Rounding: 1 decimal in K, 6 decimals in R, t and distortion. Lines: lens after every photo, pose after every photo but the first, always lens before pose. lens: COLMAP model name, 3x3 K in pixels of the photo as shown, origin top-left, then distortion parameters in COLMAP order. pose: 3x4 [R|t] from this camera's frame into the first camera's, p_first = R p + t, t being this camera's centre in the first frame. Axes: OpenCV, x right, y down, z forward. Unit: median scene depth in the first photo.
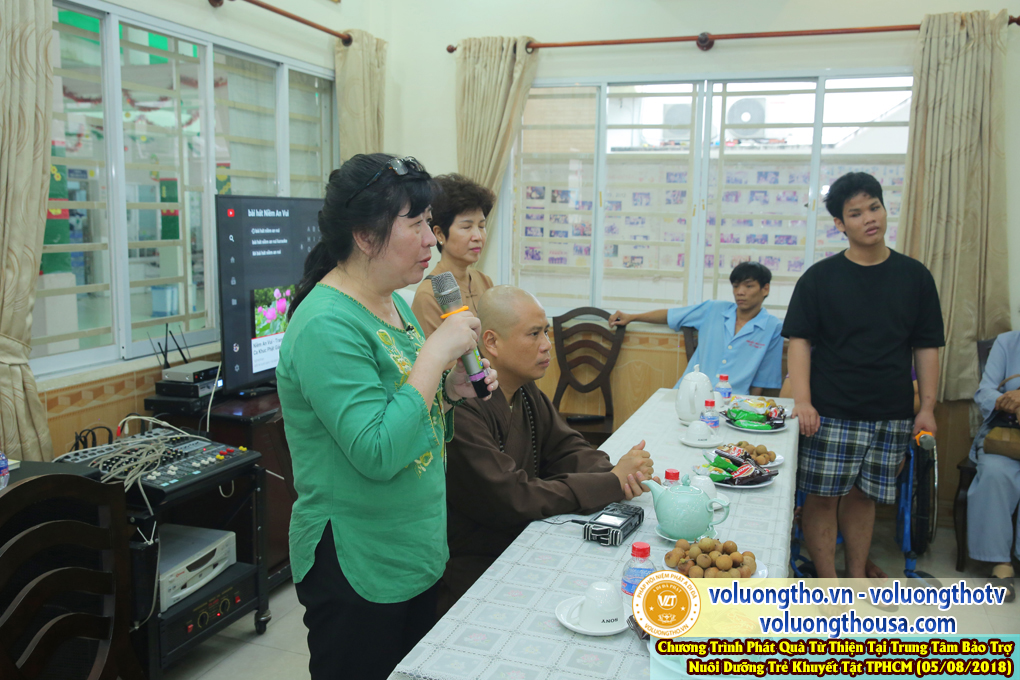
lens RADIAL K [[882.7, 0, 510.0], [0, 882.7, 340.0], [0, 0, 1]] dist [-0.002817, -0.003705]
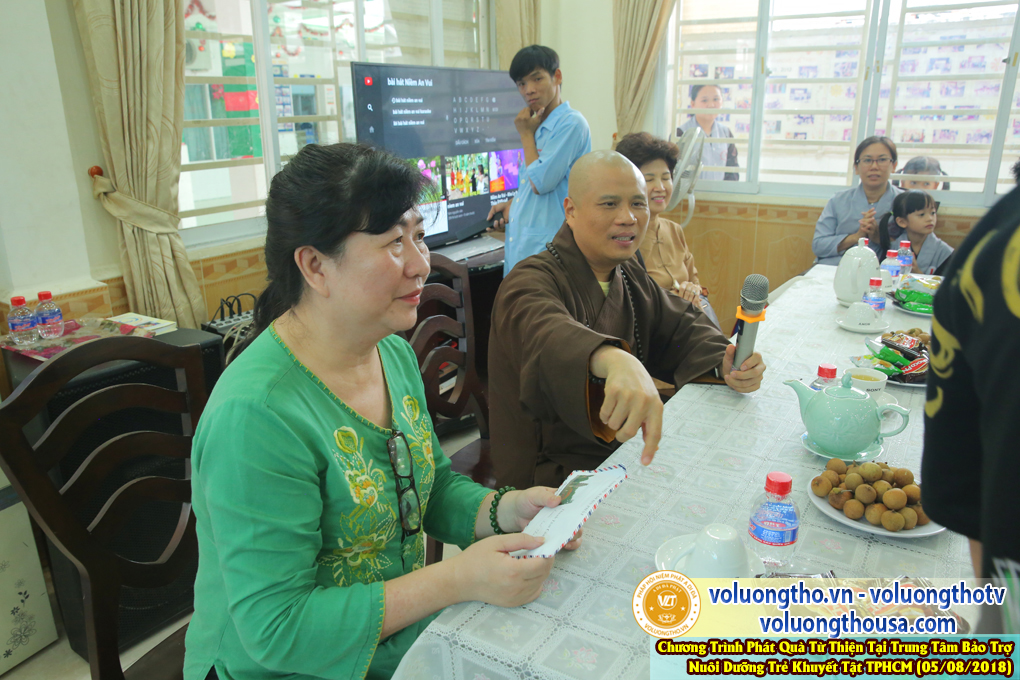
lens RADIAL K [[734.2, 0, 510.0], [0, 734.2, 340.0], [0, 0, 1]] dist [-0.091133, 0.107250]
pose [[0.973888, 0.037828, -0.223854, 0.032105], [-0.001100, 0.986795, 0.161969, 0.010917], [0.227025, -0.157494, 0.961070, 0.203924]]
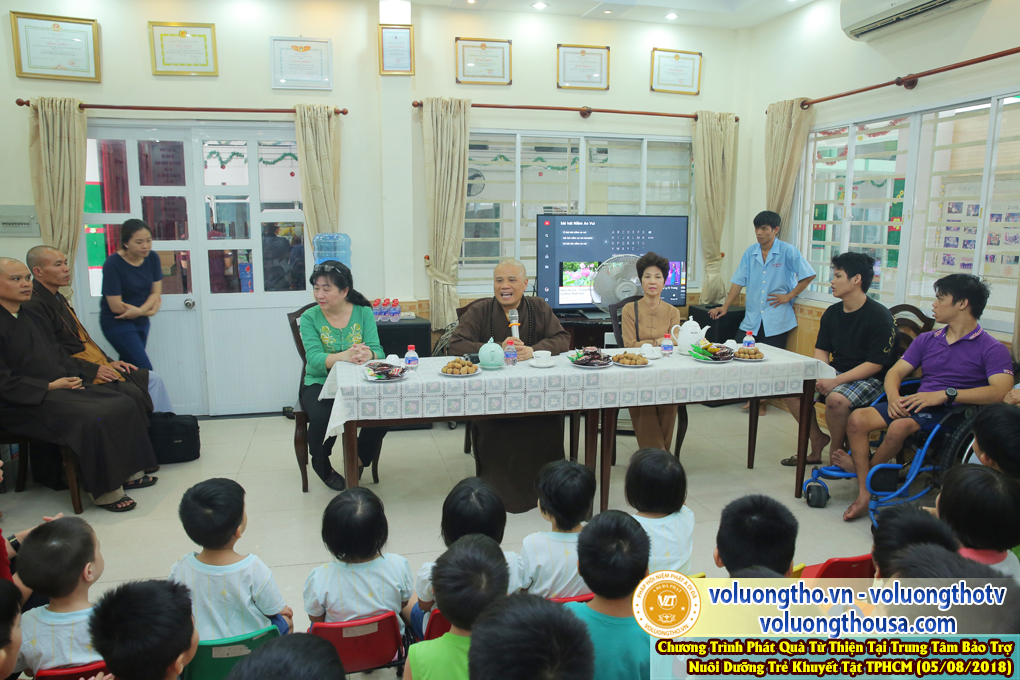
lens RADIAL K [[680.9, 0, 510.0], [0, 680.9, 340.0], [0, 0, 1]] dist [-0.106972, 0.083122]
pose [[0.544050, 0.130790, -0.828796, 0.958164], [-0.113538, 0.990167, 0.081725, 0.005281], [0.831335, 0.049637, 0.553550, 0.071734]]
